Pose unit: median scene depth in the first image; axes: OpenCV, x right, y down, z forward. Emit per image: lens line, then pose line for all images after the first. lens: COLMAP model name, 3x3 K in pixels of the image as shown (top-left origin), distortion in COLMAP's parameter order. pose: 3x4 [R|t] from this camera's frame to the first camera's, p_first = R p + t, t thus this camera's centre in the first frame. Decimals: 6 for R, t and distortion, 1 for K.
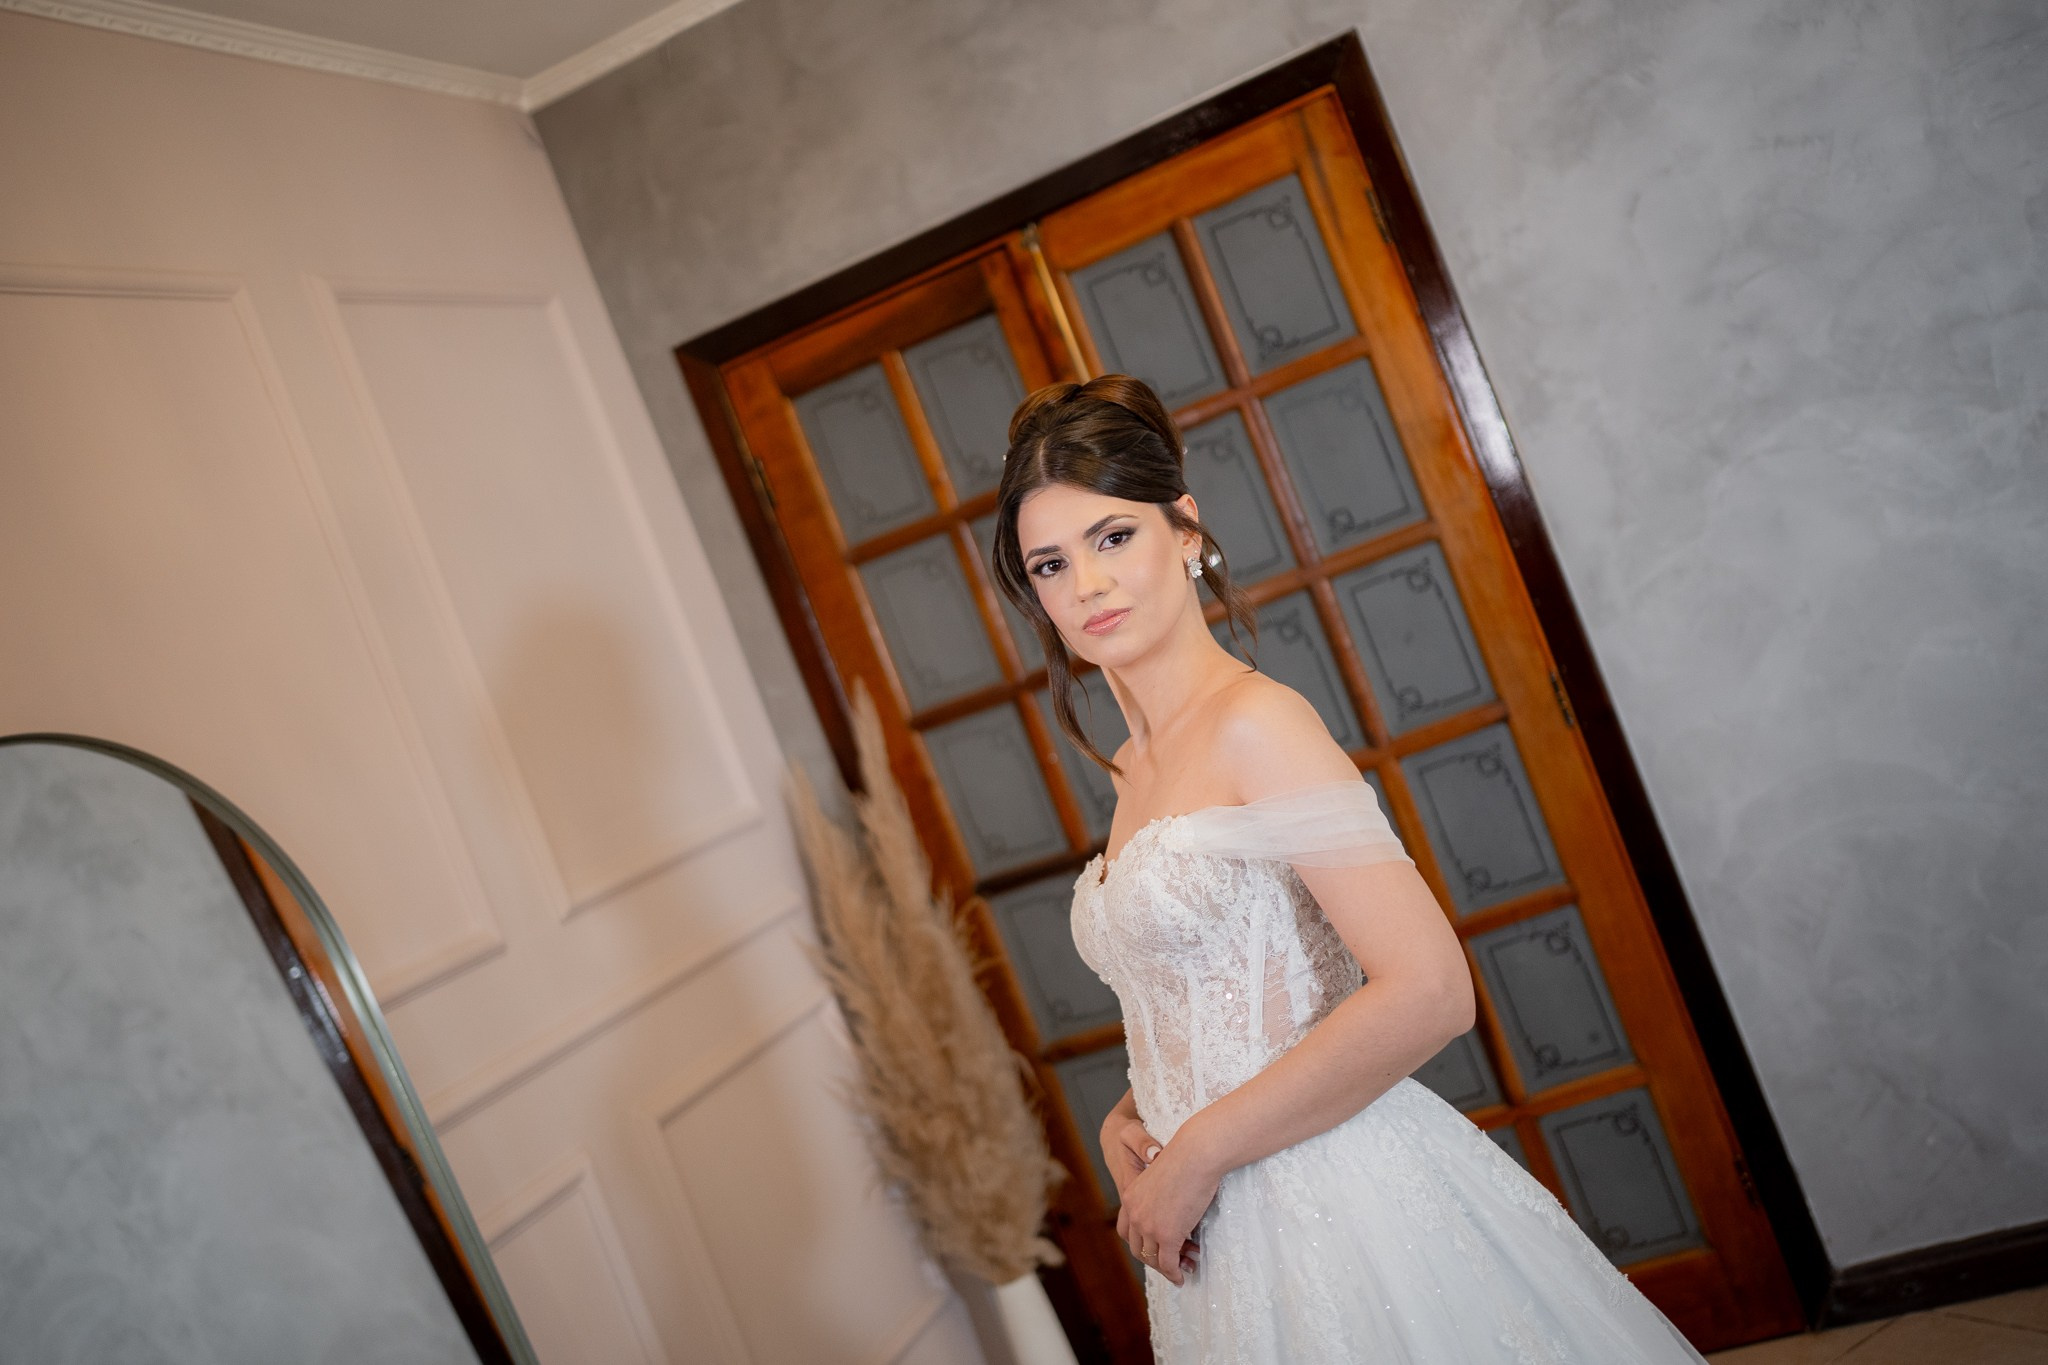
lens RADIAL K [[2102.1, 0, 987.1], [0, 2102.1, 682.0], [0, 0, 1]] dist [-0.021297, 0.136295]
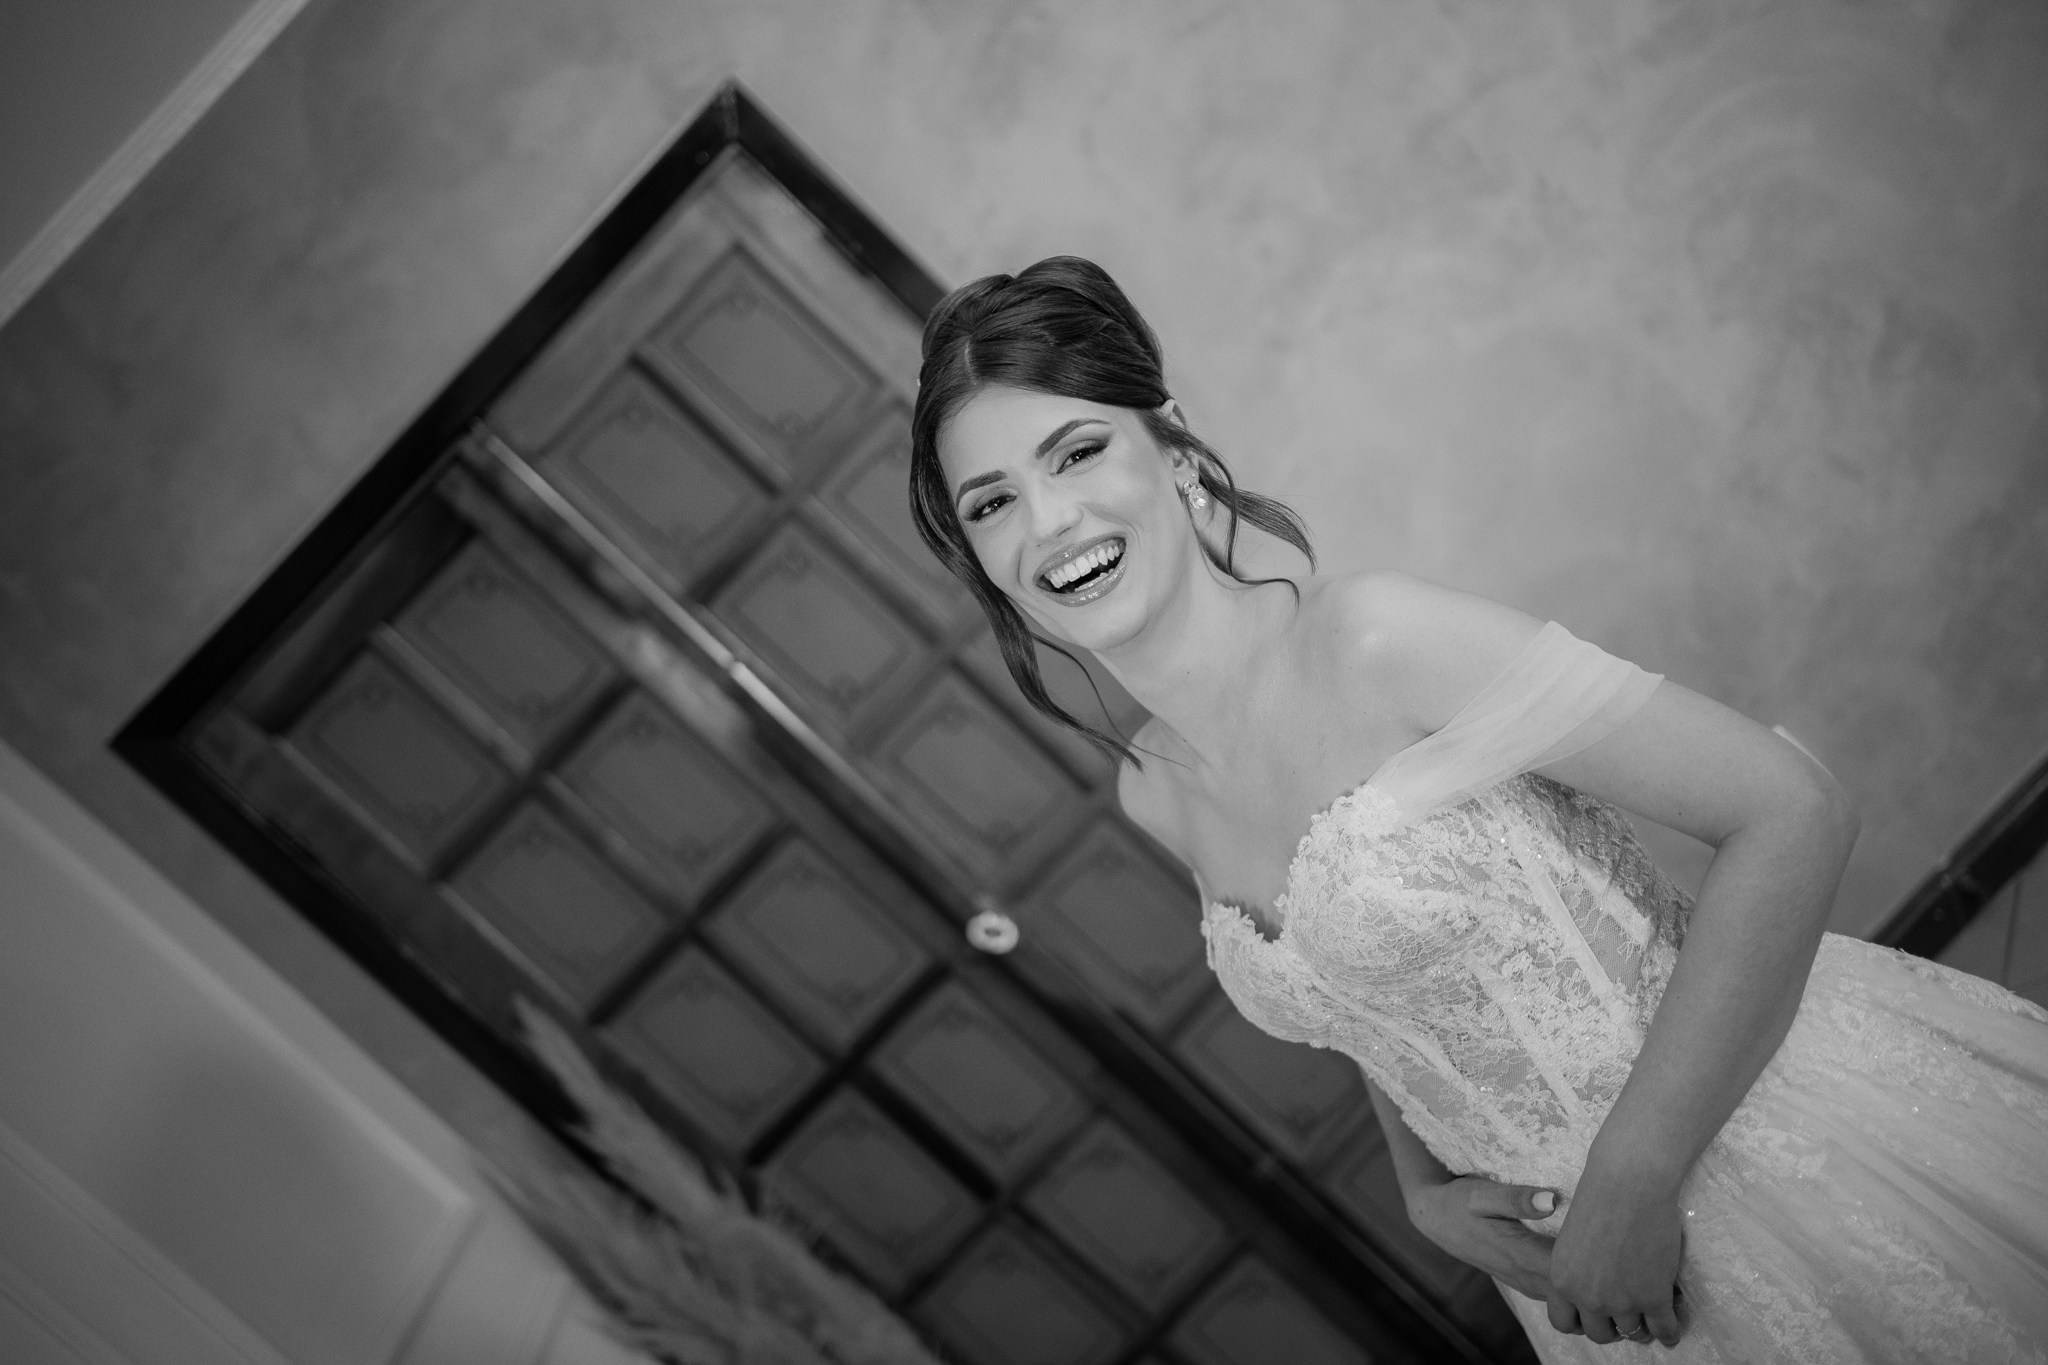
lens RADIAL K [[2075.9, 0, 988.8], [0, 2075.9, 680.6], [0, 0, 1]] dist [-0.008385, 0.053506]
pose [[0.849442, -0.418582, 0.321306, -0.116598], [0.451997, 0.891383, -0.033700, -0.001468], [-0.272300, 0.173856, 0.946376, 0.162471]]
